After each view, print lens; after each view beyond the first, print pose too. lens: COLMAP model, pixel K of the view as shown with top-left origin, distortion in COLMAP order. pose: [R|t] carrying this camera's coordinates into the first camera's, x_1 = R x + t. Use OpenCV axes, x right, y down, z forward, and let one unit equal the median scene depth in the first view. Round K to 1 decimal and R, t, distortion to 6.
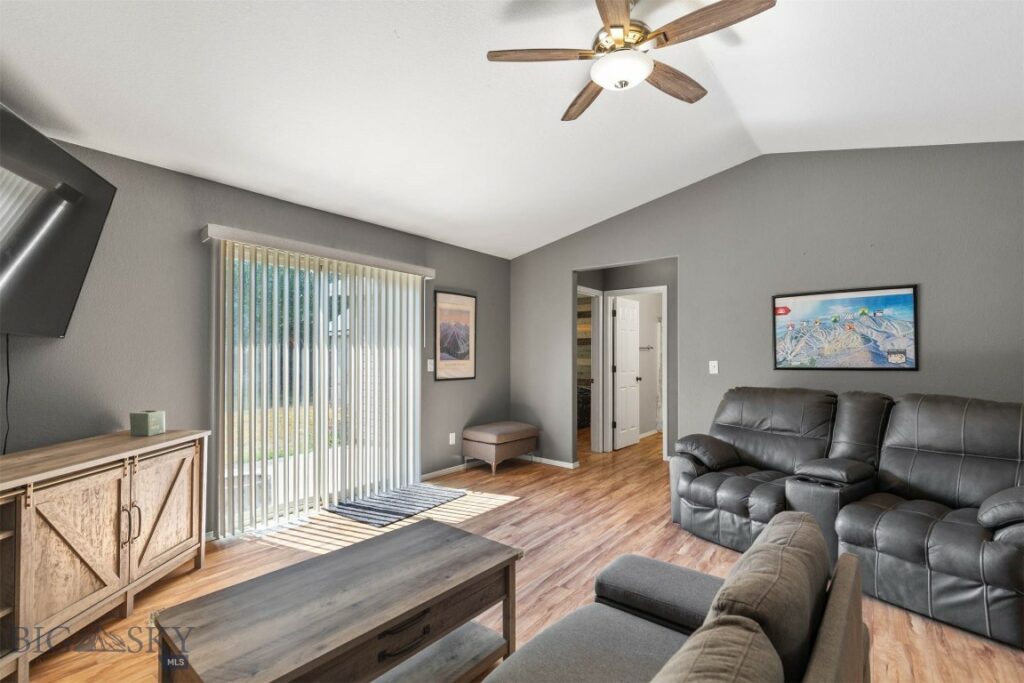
lens RADIAL K [[464.8, 0, 509.6], [0, 464.8, 343.9], [0, 0, 1]] dist [0.002867, 0.000342]
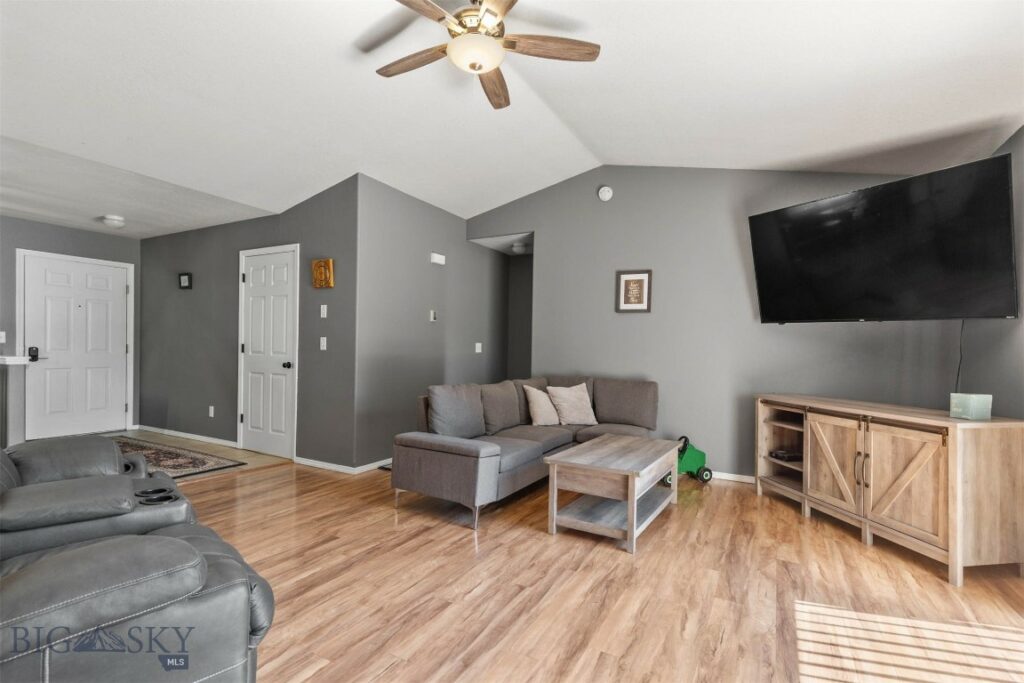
lens RADIAL K [[467.3, 0, 535.5], [0, 467.3, 354.0], [0, 0, 1]] dist [0.000221, -0.000058]
pose [[-0.979886, -0.015911, -0.198924, 0.198698], [-0.012982, 0.999787, -0.016019, 0.072076], [0.199137, -0.013114, -0.979884, 1.358505]]
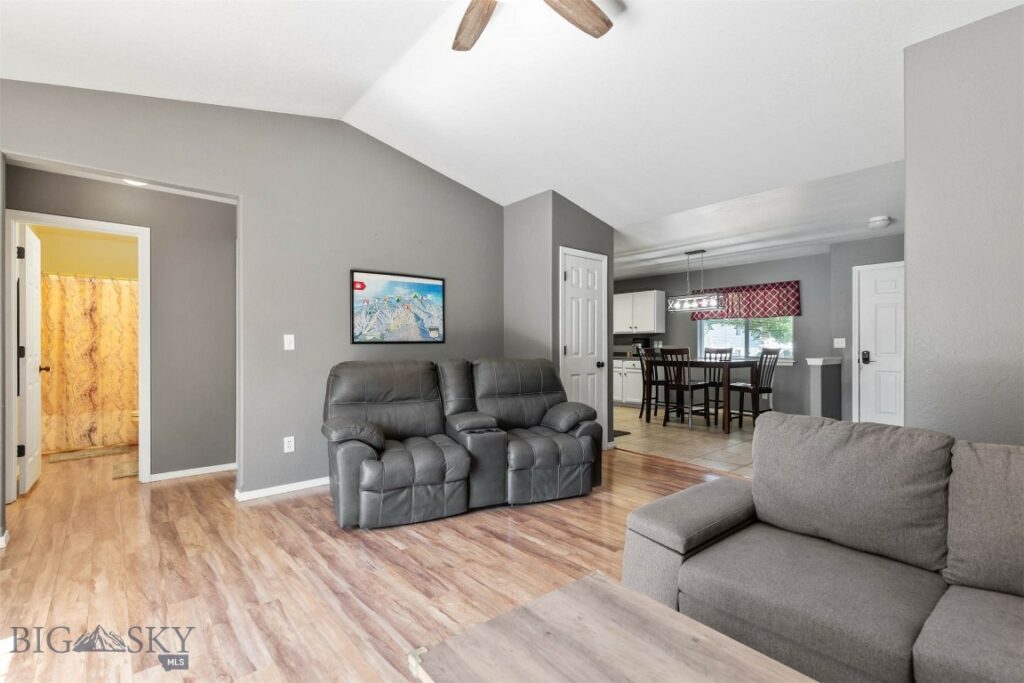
lens RADIAL K [[464.8, 0, 509.6], [0, 464.8, 343.9], [0, 0, 1]] dist [0.002867, 0.000342]
pose [[0.181245, 0.002618, 0.983435, -0.387074], [-0.024478, 0.999699, 0.001850, 0.050651], [-0.983133, -0.024408, 0.181254, 0.552800]]
